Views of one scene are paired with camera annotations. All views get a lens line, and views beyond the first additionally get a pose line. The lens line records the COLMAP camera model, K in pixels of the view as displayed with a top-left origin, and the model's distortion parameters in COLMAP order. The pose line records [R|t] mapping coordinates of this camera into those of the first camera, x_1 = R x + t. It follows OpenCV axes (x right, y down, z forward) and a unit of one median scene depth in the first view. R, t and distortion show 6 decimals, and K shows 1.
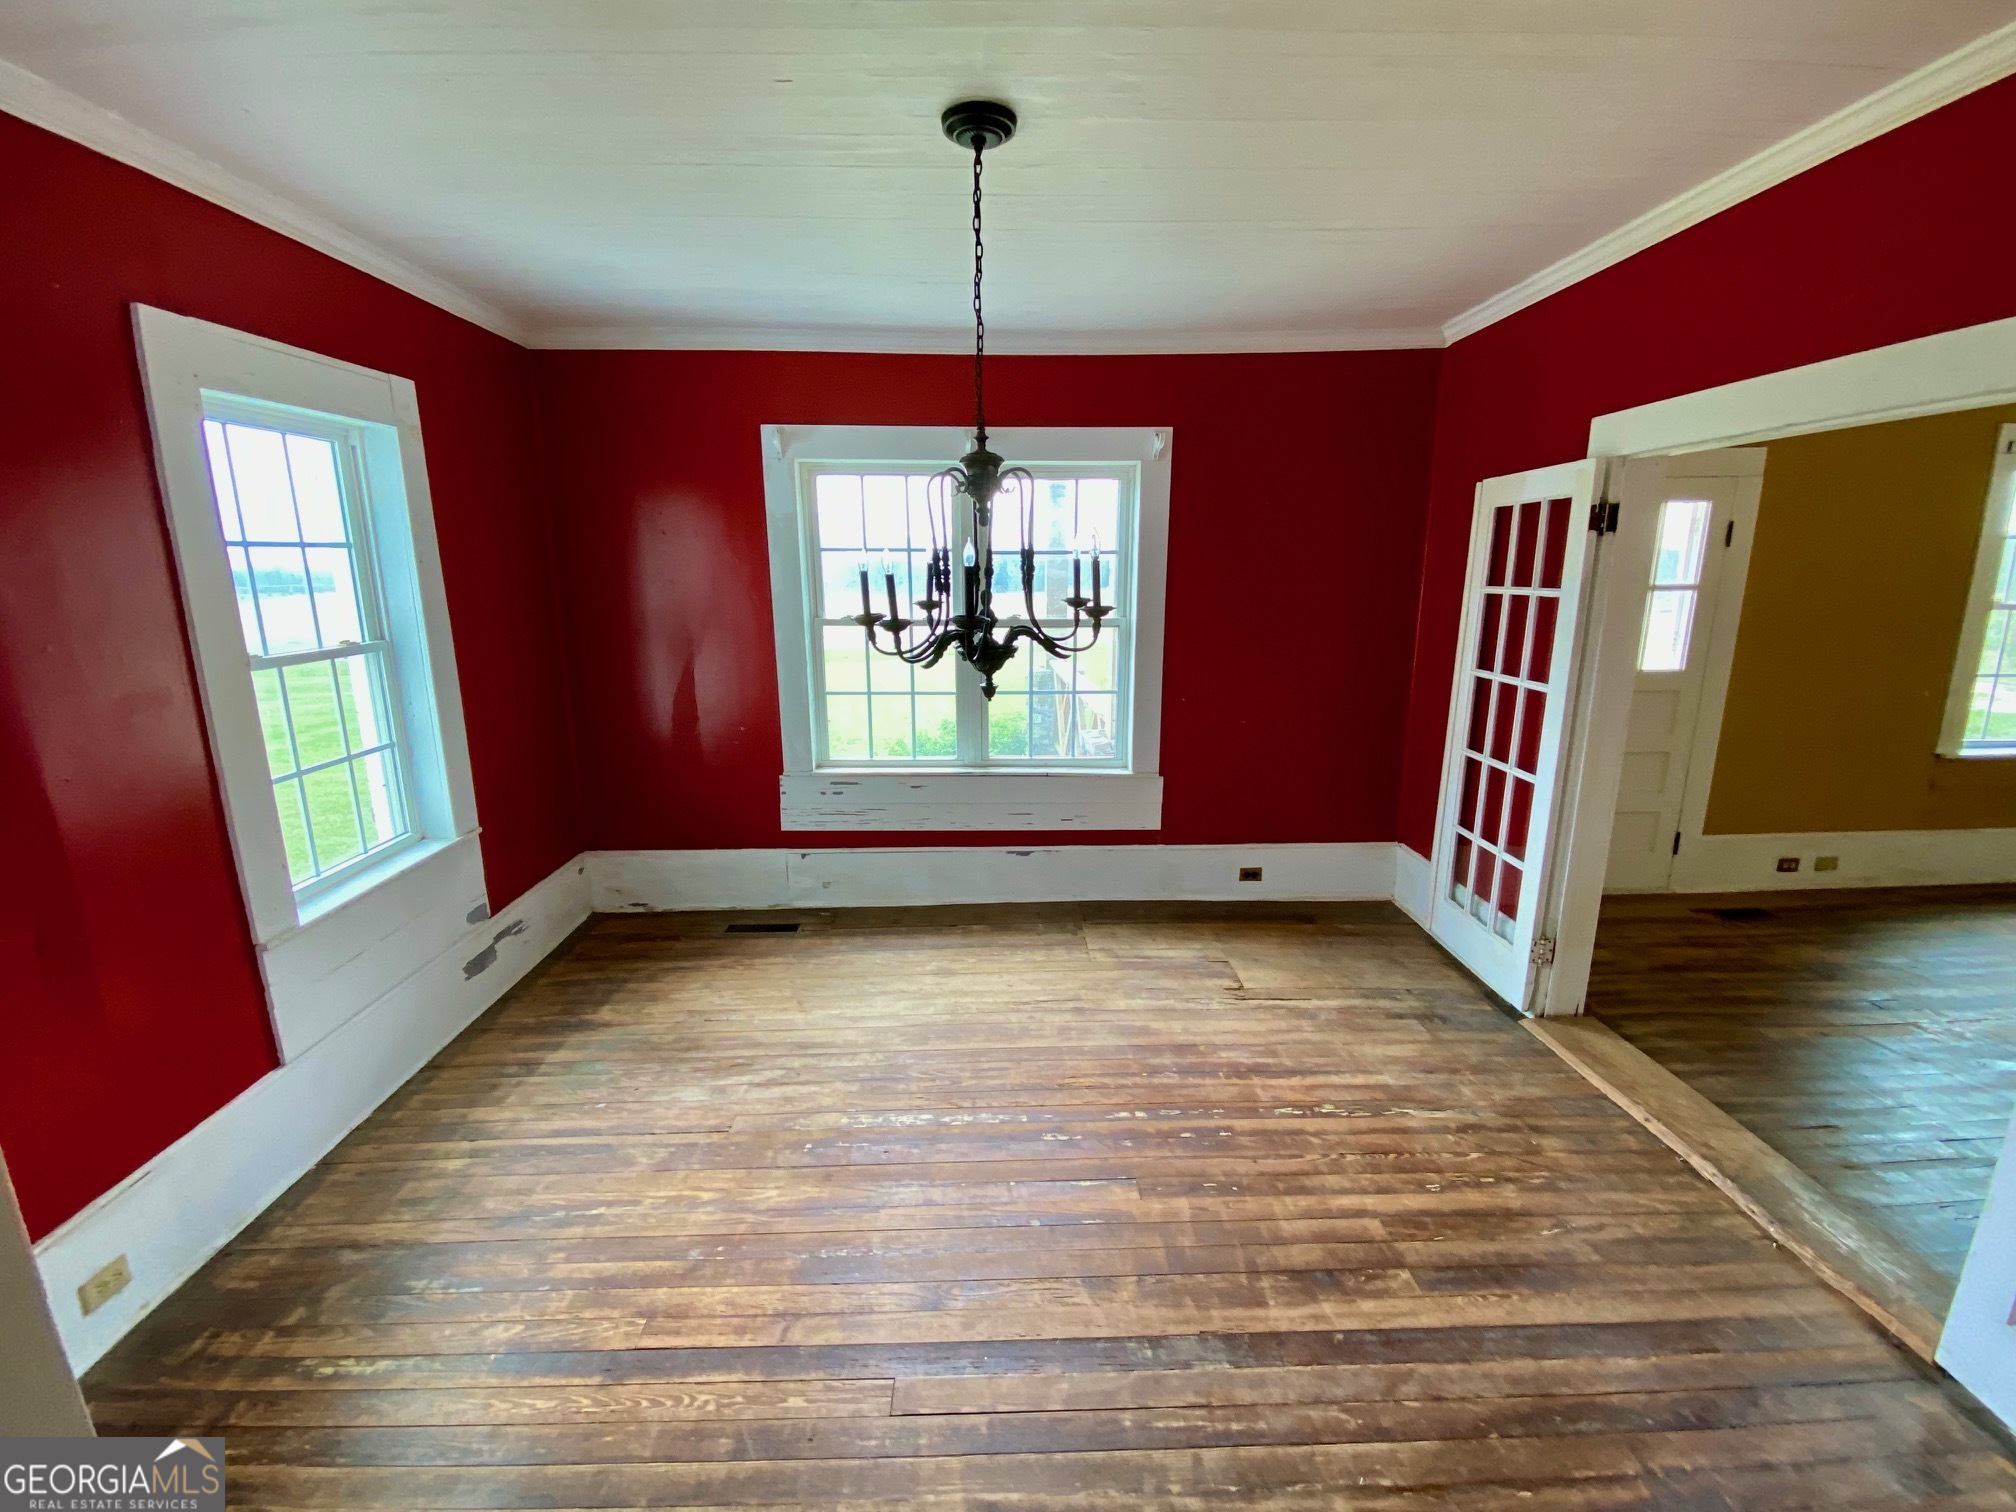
lens RADIAL K [[878.4, 0, 1014.3], [0, 878.4, 742.5], [0, 0, 1]] dist [0.004460, -0.003429]
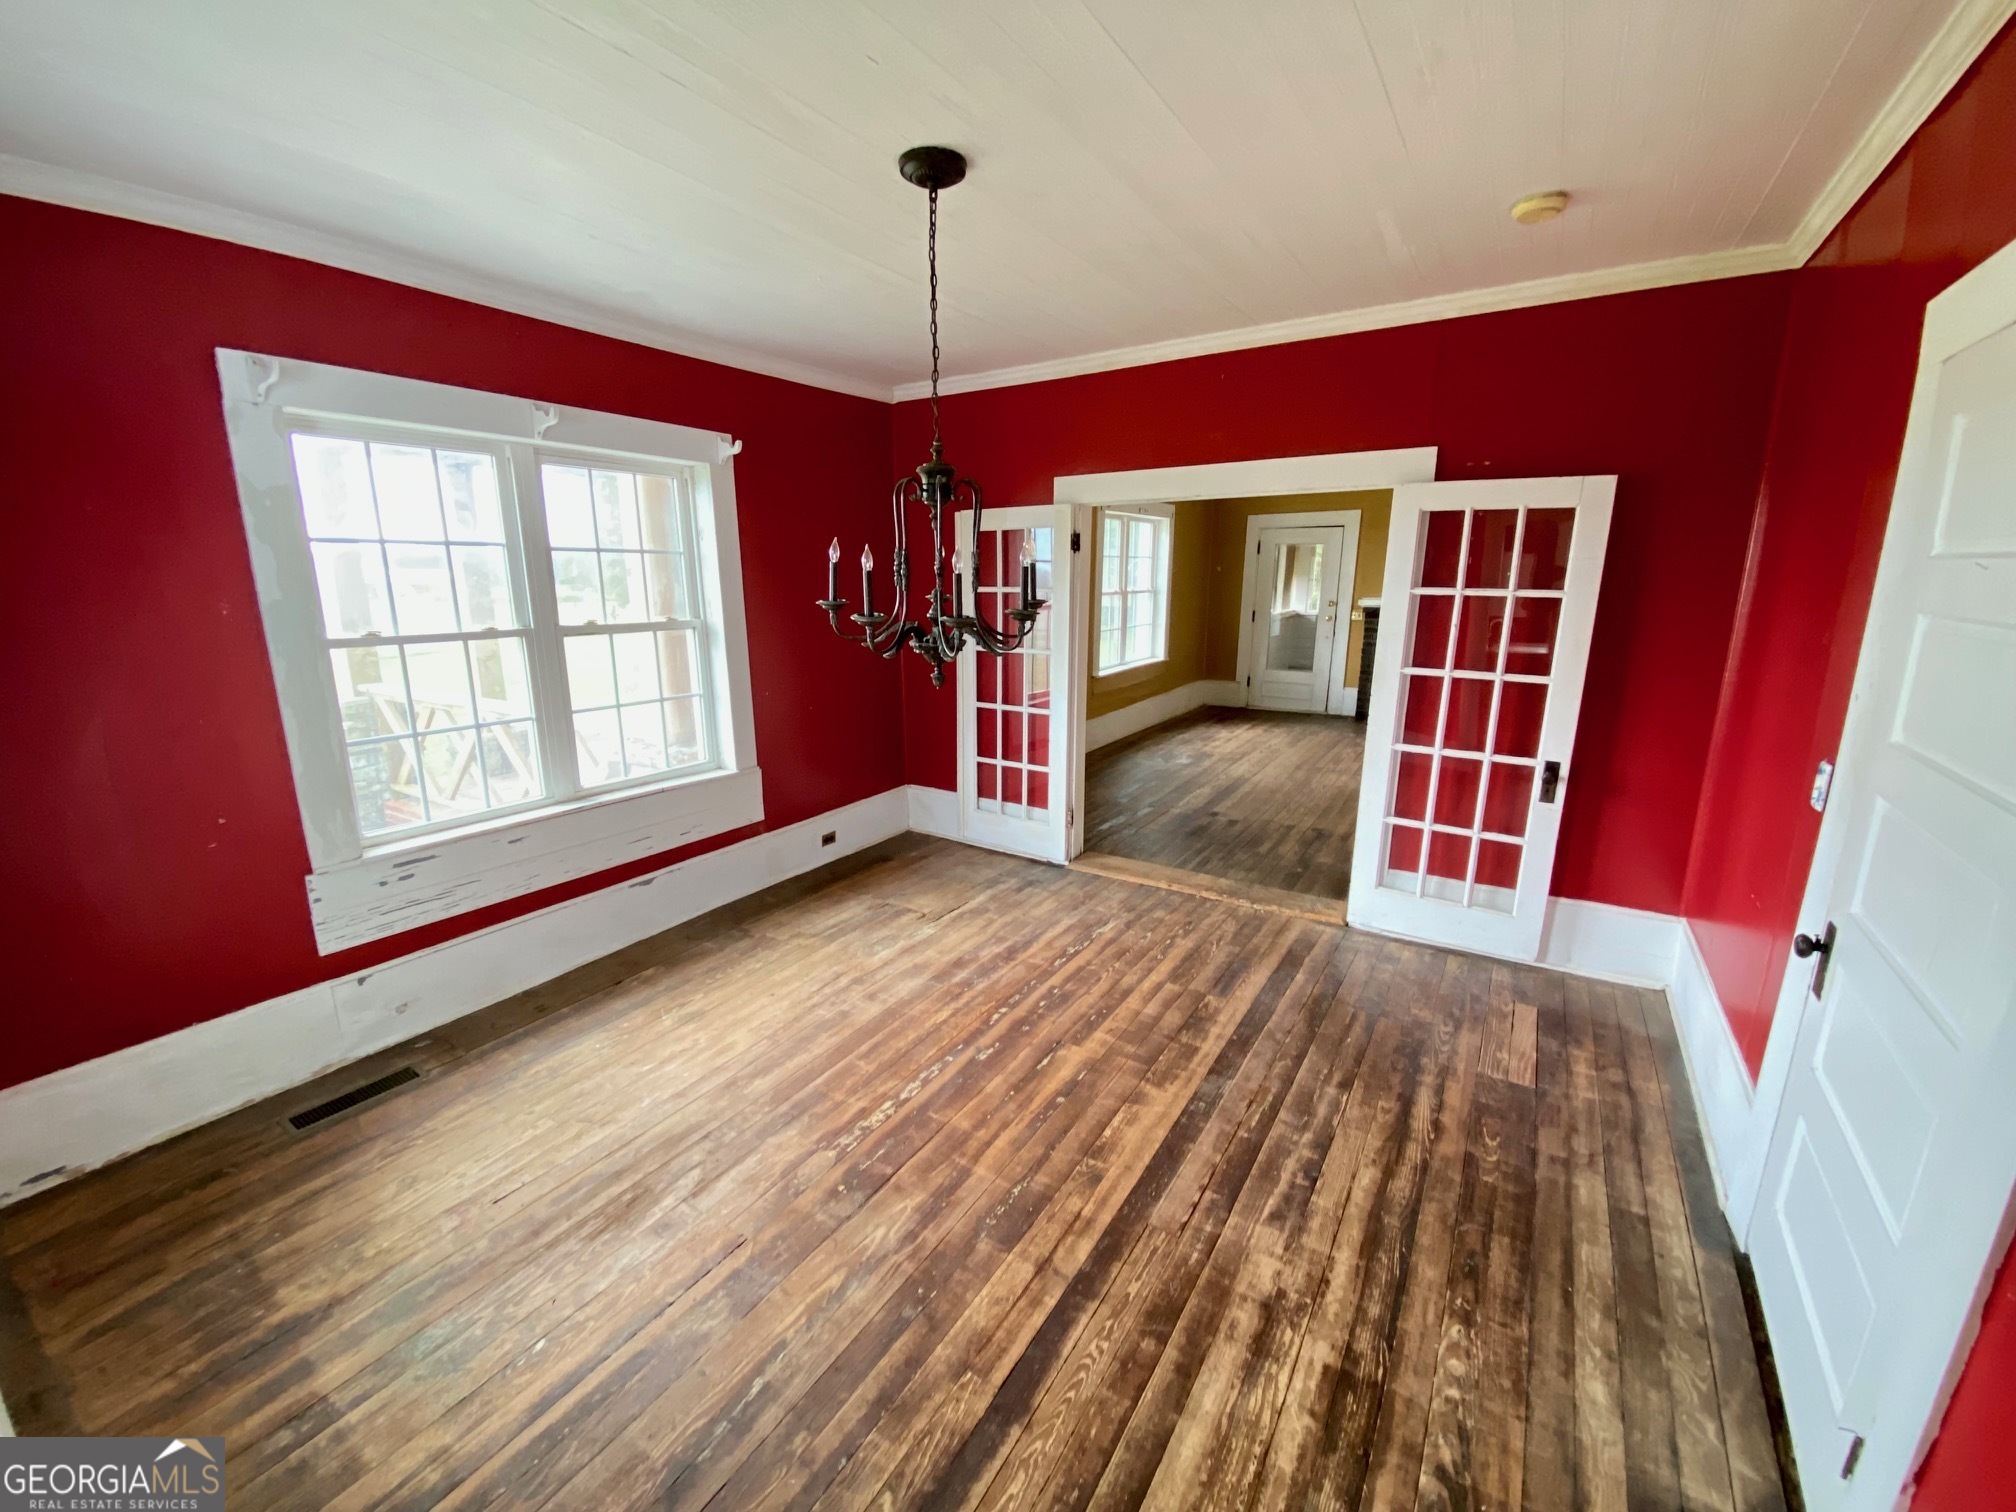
lens RADIAL K [[789.1, 0, 1023.7], [0, 789.1, 737.4], [0, 0, 1]] dist [-0.008111, -0.003527]
pose [[0.567117, -0.168967, 0.806119, -0.578791], [0.168564, 0.981825, 0.087209, -0.041535], [-0.806203, 0.086426, 0.585292, 0.250694]]
